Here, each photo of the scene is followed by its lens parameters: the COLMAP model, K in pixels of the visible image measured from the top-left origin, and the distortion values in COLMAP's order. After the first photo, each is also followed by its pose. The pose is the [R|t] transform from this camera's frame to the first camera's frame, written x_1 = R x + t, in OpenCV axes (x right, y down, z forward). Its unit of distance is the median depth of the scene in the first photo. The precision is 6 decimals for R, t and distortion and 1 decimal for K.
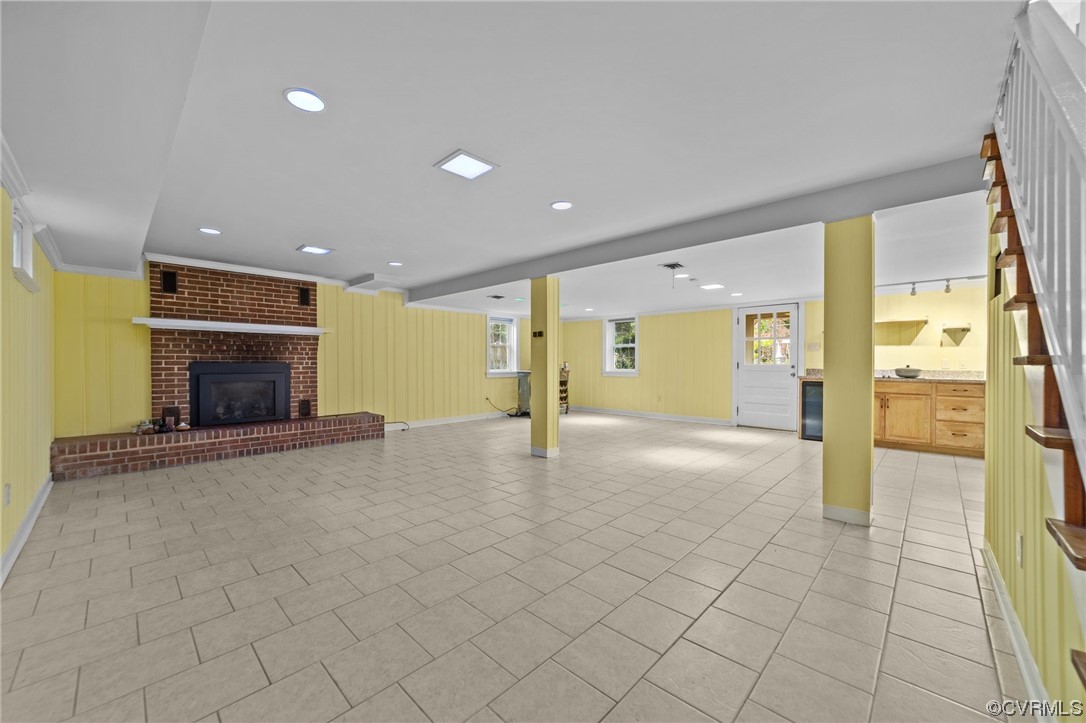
lens RADIAL K [[418.3, 0, 542.3], [0, 418.3, 368.3], [0, 0, 1]] dist [-0.010419, 0.003416]
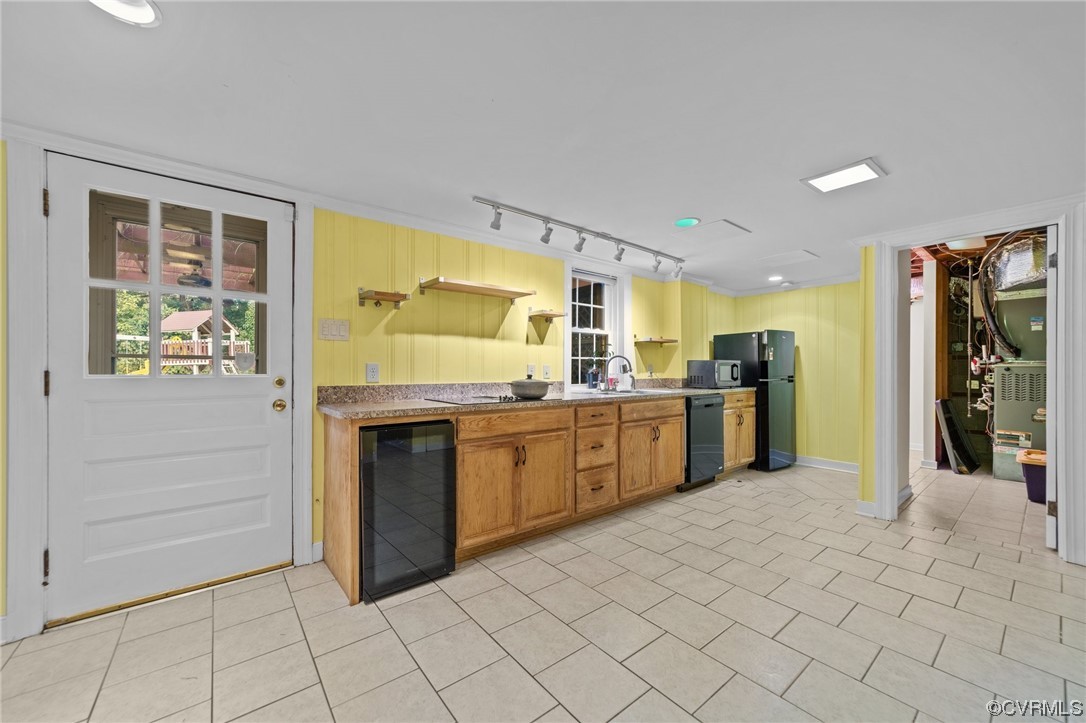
lens RADIAL K [[418.3, 0, 544.7], [0, 418.3, 365.6], [0, 0, 1]] dist [-0.010419, 0.003416]
pose [[0.122318, 0.001709, 0.992490, 0.356222], [0.010410, 0.999941, -0.003005, -0.018047], [-0.992436, 0.010699, 0.122293, 0.927480]]
